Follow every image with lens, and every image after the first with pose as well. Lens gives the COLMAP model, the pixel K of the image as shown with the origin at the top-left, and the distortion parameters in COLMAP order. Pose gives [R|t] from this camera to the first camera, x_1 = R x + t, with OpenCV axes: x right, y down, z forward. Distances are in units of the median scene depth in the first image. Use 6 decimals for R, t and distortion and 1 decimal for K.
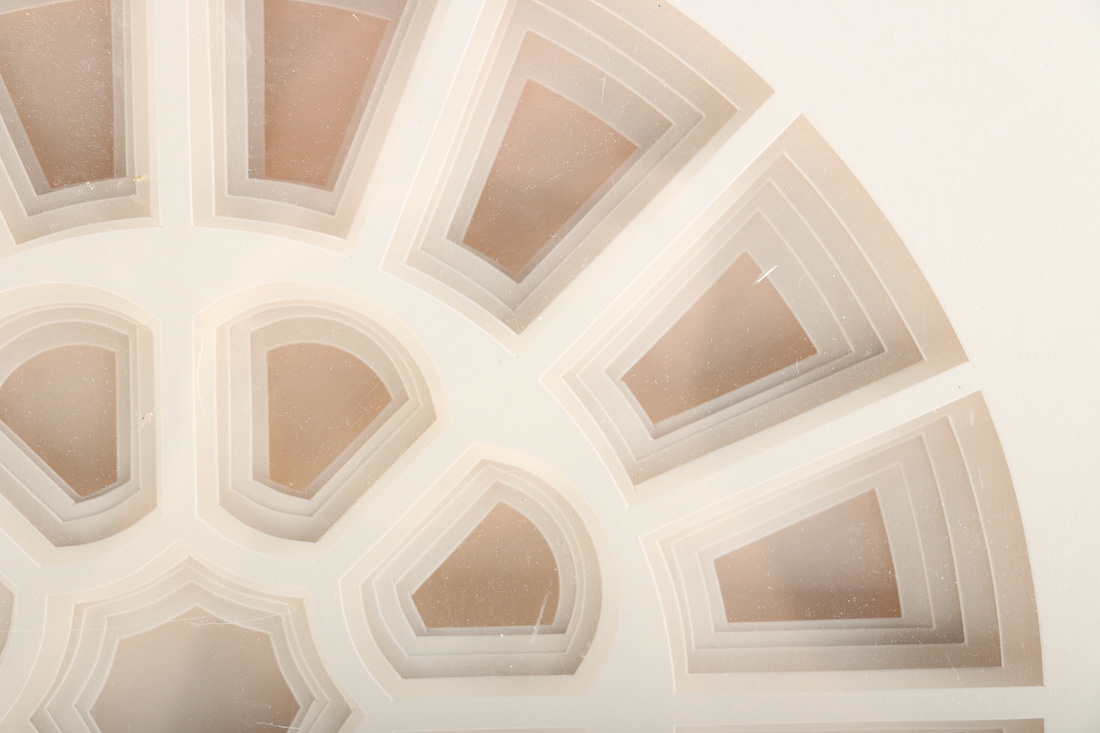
lens RADIAL K [[2536.2, 0, 550.0], [0, 2536.2, 366.5], [0, 0, 1]] dist [0.165853, 0.046217]
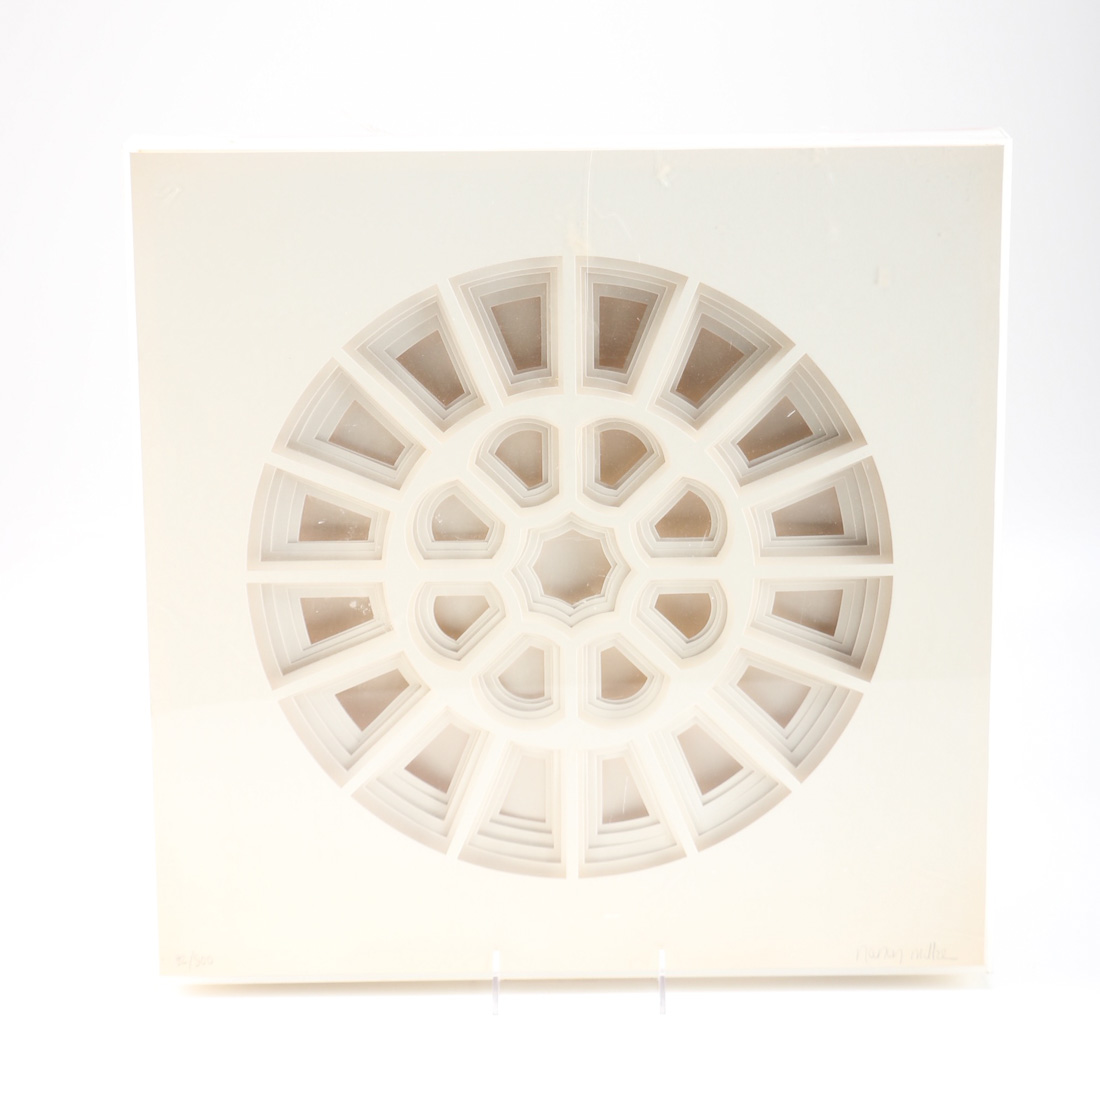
lens RADIAL K [[4001.5, 0, 550.0], [0, 4001.5, 550.0], [0, 0, 1]] dist [-0.171060, -1.113047]
pose [[0.999463, 0.012049, -0.030470, -0.036807], [-0.005308, 0.977191, 0.212296, -0.760587], [0.032333, -0.212020, 0.976730, -3.032501]]
